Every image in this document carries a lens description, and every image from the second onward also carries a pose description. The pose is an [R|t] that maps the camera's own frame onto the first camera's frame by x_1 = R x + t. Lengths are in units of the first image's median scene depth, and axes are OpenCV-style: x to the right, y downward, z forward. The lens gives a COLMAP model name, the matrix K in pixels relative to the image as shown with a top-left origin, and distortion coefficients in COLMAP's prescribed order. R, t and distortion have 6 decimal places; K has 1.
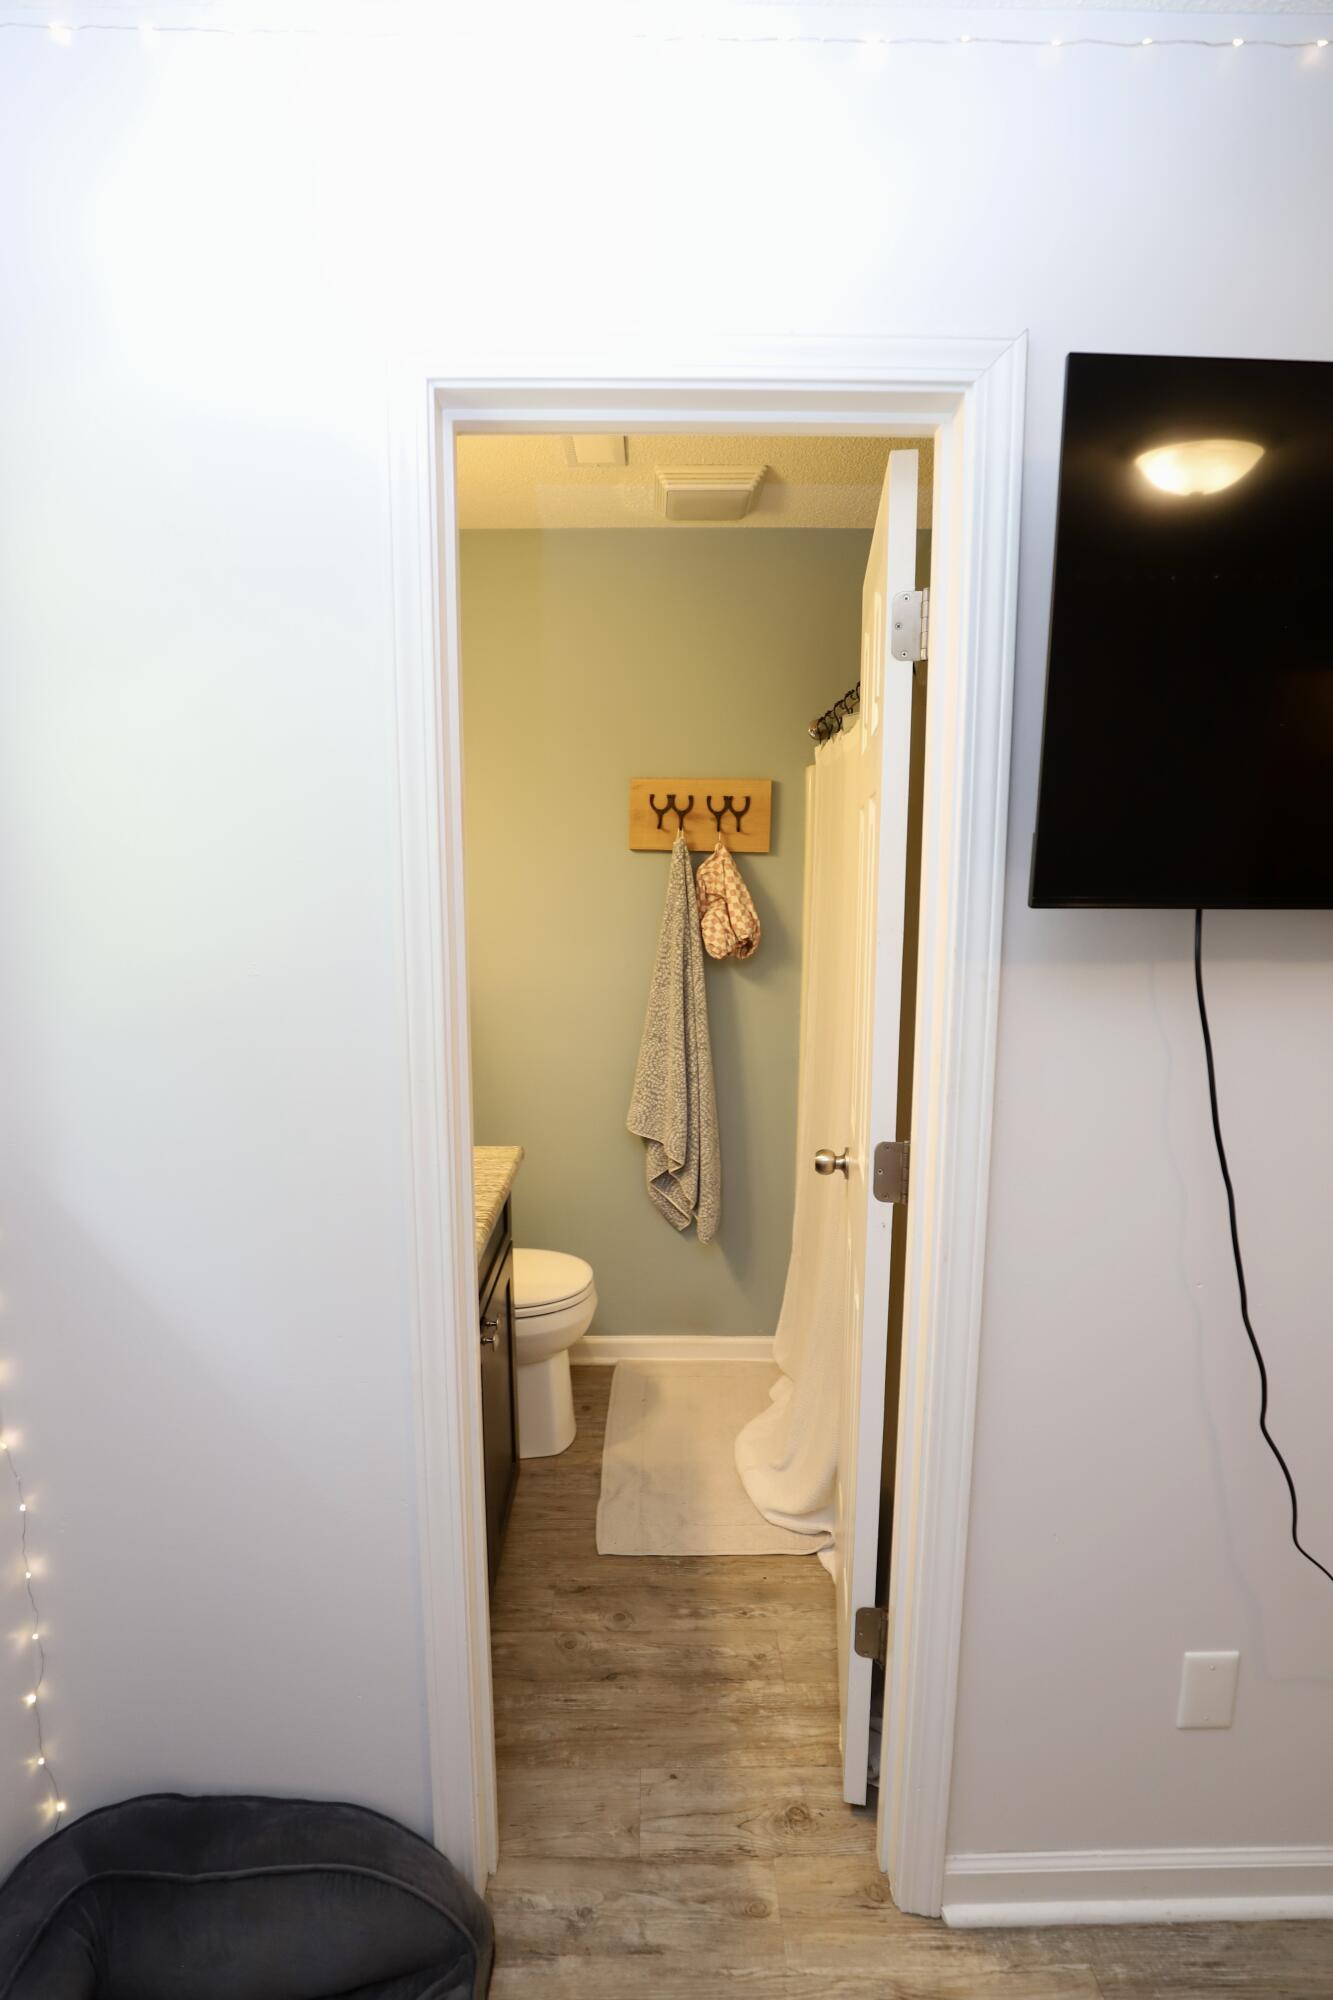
lens RADIAL K [[917.9, 0, 667.7], [0, 917.9, 996.0], [0, 0, 1]] dist [-0.033742, 0.003452]
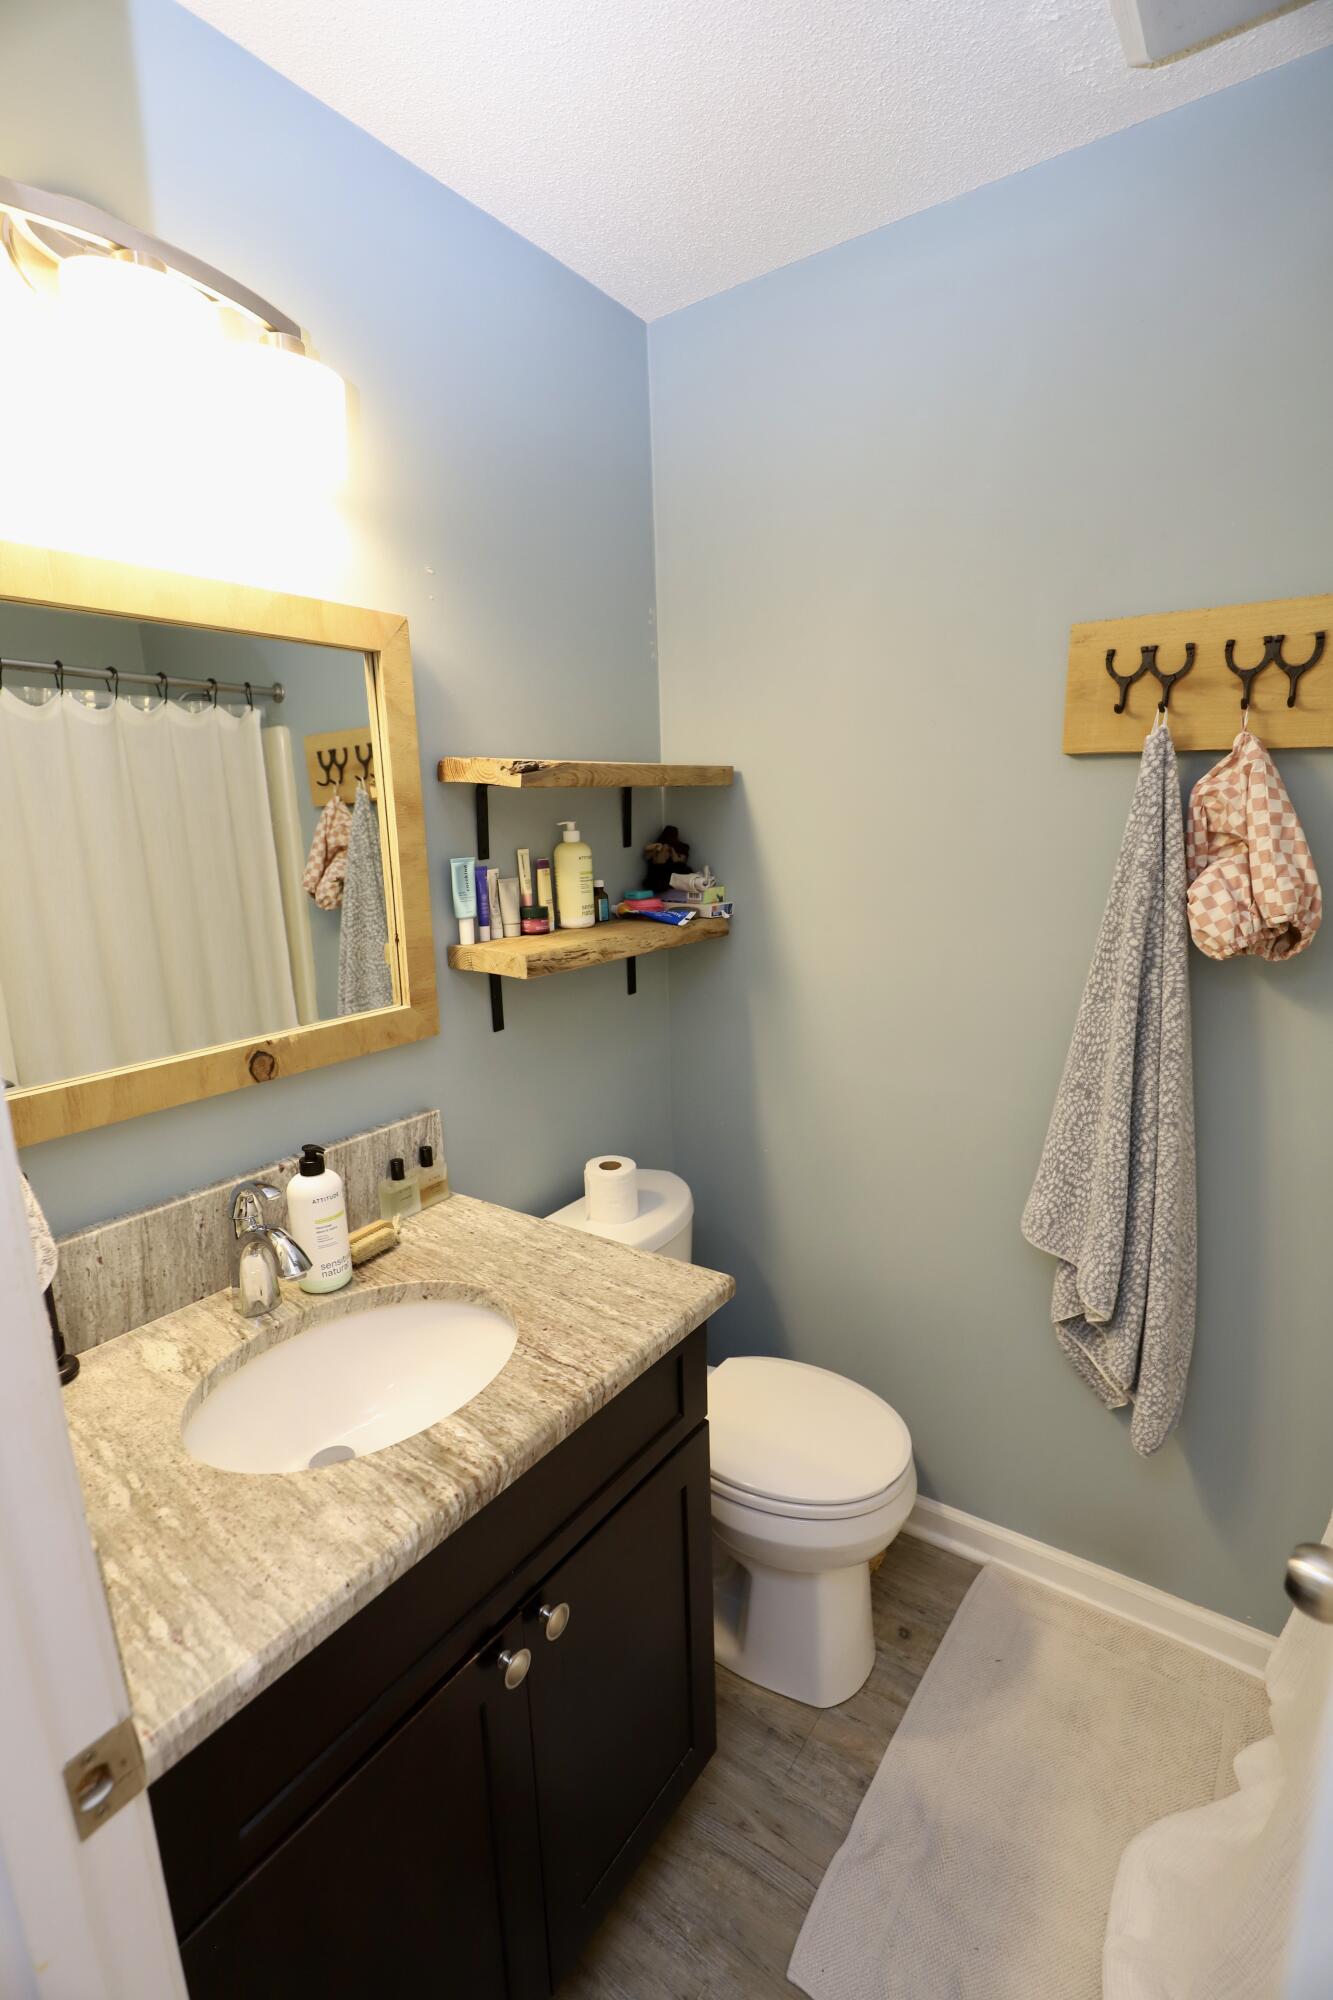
lens RADIAL K [[917.9, 0, 660.3], [0, 917.9, 1011.6], [0, 0, 1]] dist [-0.033742, 0.003452]
pose [[0.810331, 0.098494, -0.577636, 0.098185], [-0.052720, 0.994029, 0.095536, -0.043292], [0.583597, -0.046963, 0.810685, 0.396878]]
